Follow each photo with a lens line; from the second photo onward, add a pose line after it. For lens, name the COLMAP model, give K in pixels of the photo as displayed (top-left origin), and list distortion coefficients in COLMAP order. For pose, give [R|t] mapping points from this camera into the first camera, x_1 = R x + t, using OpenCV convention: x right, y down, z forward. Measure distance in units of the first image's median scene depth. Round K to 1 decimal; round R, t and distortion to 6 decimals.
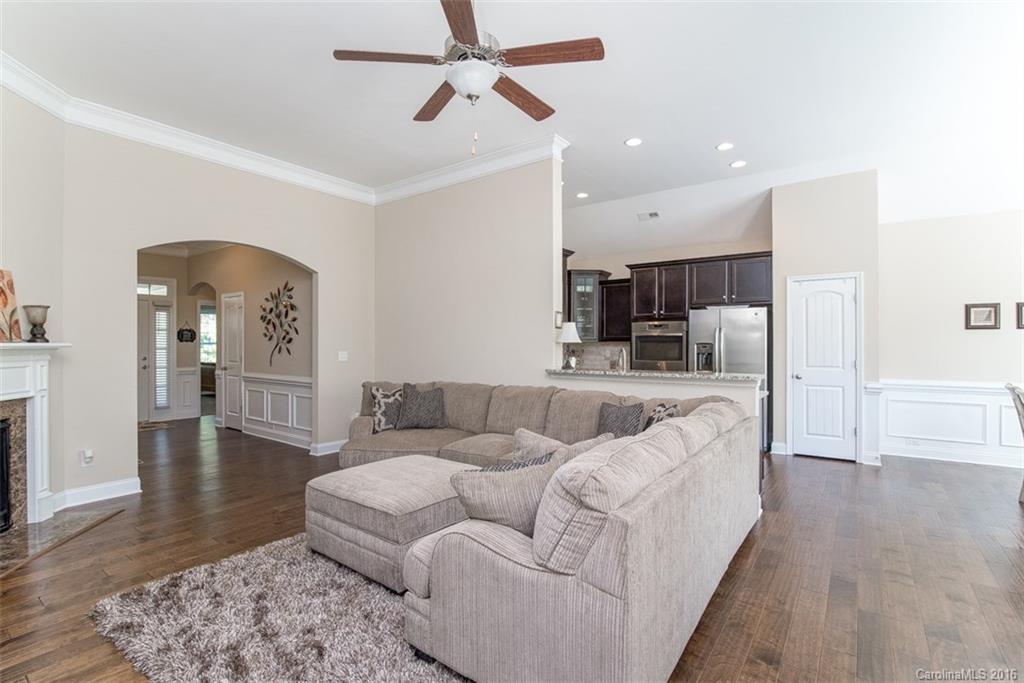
lens RADIAL K [[481.3, 0, 504.6], [0, 481.3, 340.1], [0, 0, 1]] dist [-0.010282, -0.001364]
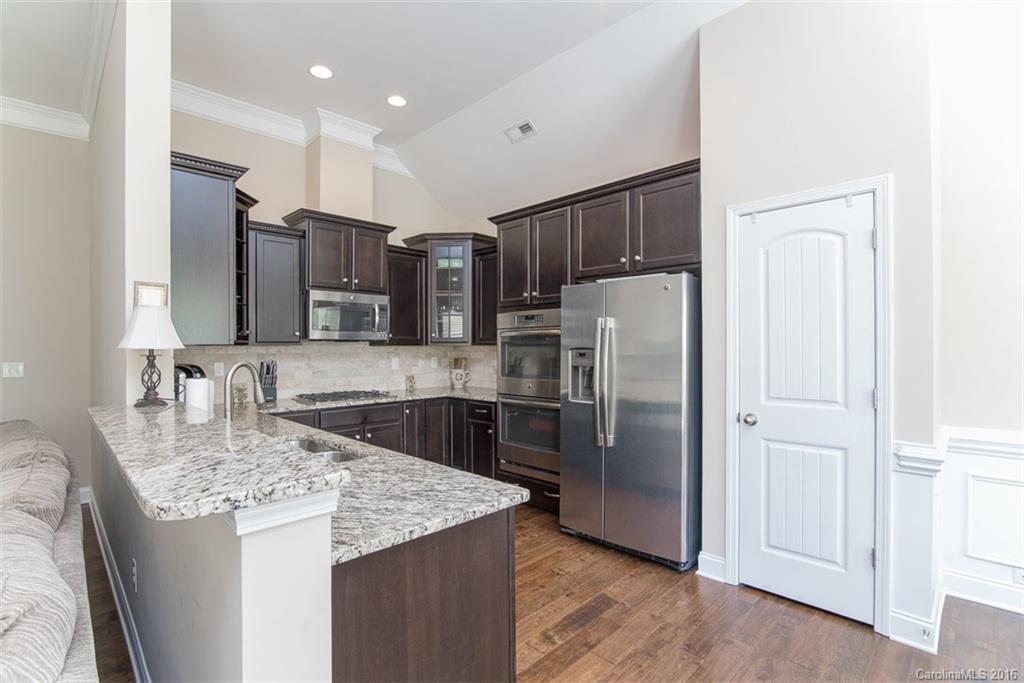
lens RADIAL K [[481.3, 0, 504.5], [0, 481.3, 346.4], [0, 0, 1]] dist [-0.010282, -0.001364]
pose [[0.988194, -0.003245, -0.153172, 0.420005], [0.004165, 0.999975, 0.005689, 0.001133], [0.153150, -0.006260, 0.988183, 0.471331]]
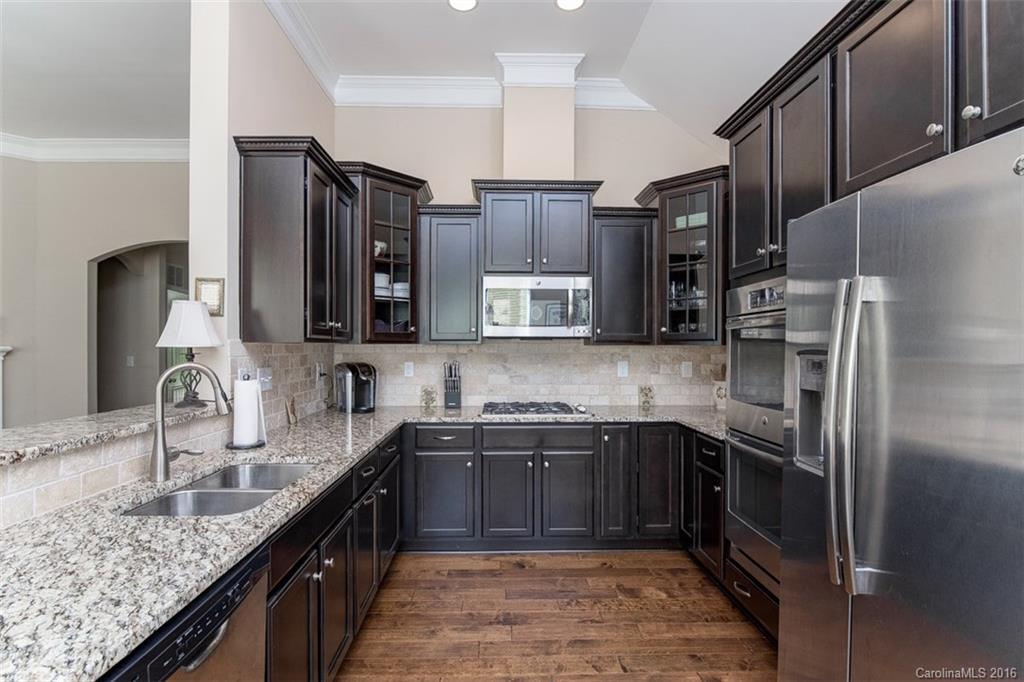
lens RADIAL K [[520.3, 0, 506.3], [0, 520.3, 348.2], [0, 0, 1]] dist [-0.017052, -0.000395]
pose [[0.614664, 0.003192, -0.788782, 0.533564], [0.003557, 0.999970, 0.006818, 0.002979], [0.788781, -0.006996, 0.614635, 0.737572]]
